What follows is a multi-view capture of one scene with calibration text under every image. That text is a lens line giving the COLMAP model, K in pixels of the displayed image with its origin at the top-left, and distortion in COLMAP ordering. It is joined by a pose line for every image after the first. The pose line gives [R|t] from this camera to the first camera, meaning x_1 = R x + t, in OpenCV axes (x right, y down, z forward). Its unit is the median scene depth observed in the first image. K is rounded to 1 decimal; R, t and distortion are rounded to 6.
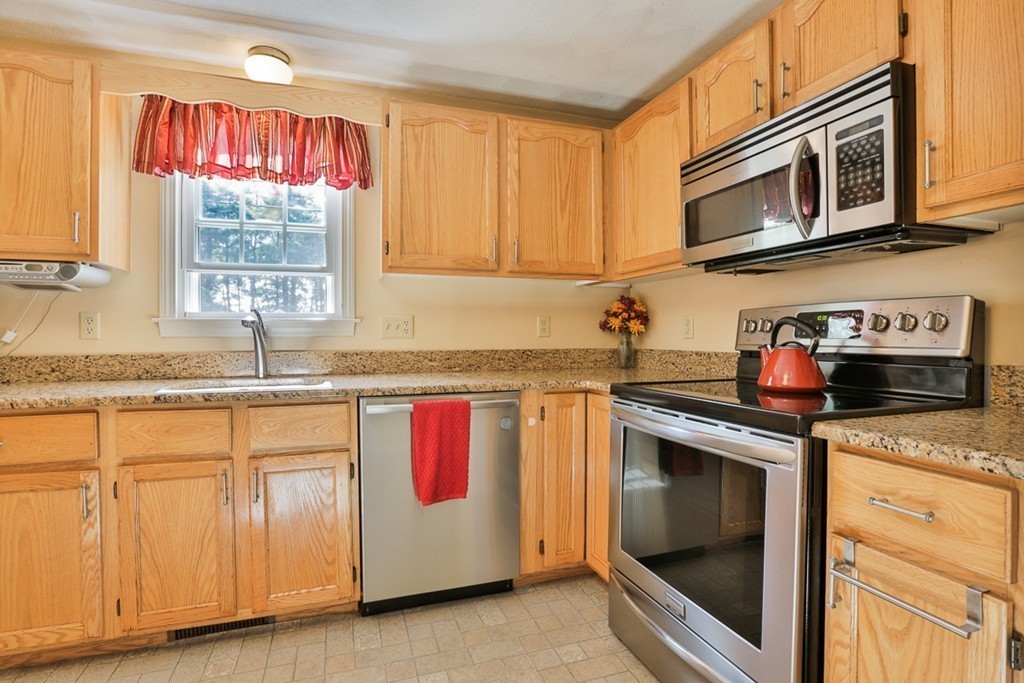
lens RADIAL K [[485.7, 0, 496.7], [0, 485.7, 338.2], [0, 0, 1]] dist [-0.052118, 0.017752]
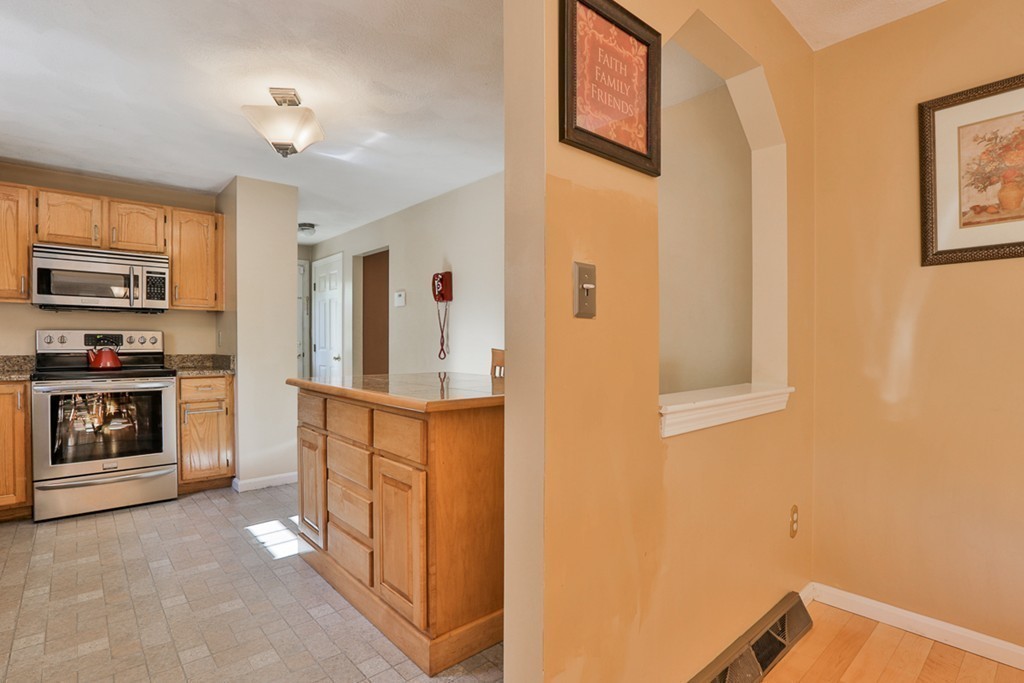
lens RADIAL K [[505.3, 0, 499.5], [0, 505.3, 332.6], [0, 0, 1]] dist [-0.066509, 0.025668]
pose [[-0.380845, 0.021722, 0.924384, -1.644986], [0.005248, 0.999759, -0.021332, -0.004408], [-0.924624, -0.003273, -0.380867, 0.120197]]
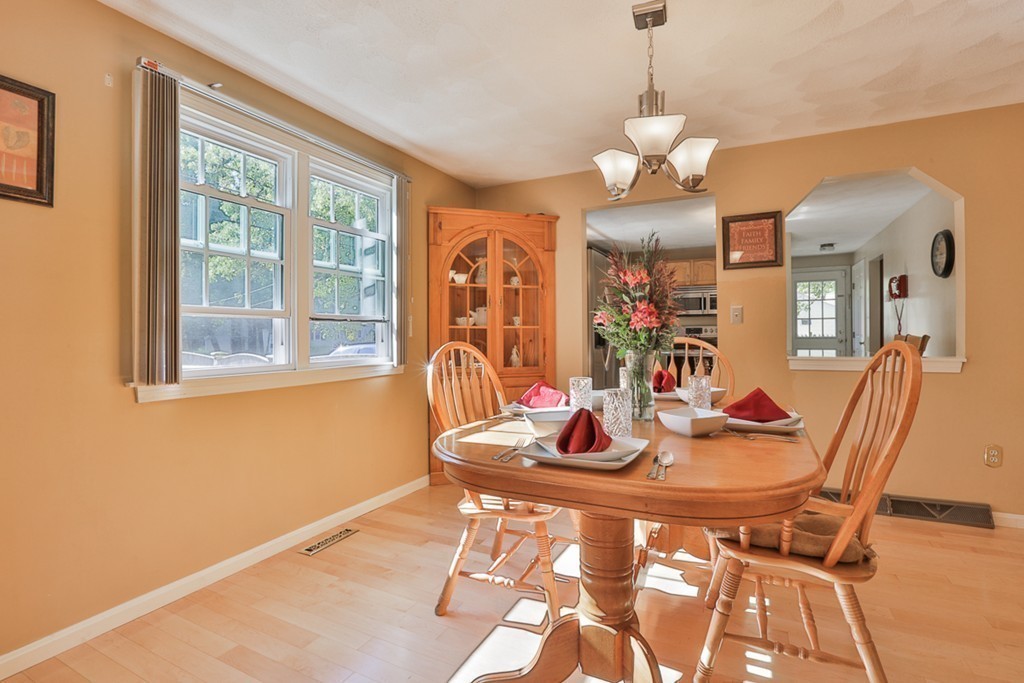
lens RADIAL K [[505.3, 0, 499.5], [0, 505.3, 332.6], [0, 0, 1]] dist [-0.066509, 0.025668]
pose [[0.718459, 0.003752, 0.695559, -2.987771], [0.007016, 0.999895, -0.012641, 0.025644], [-0.695534, 0.013962, 0.718358, -0.843435]]
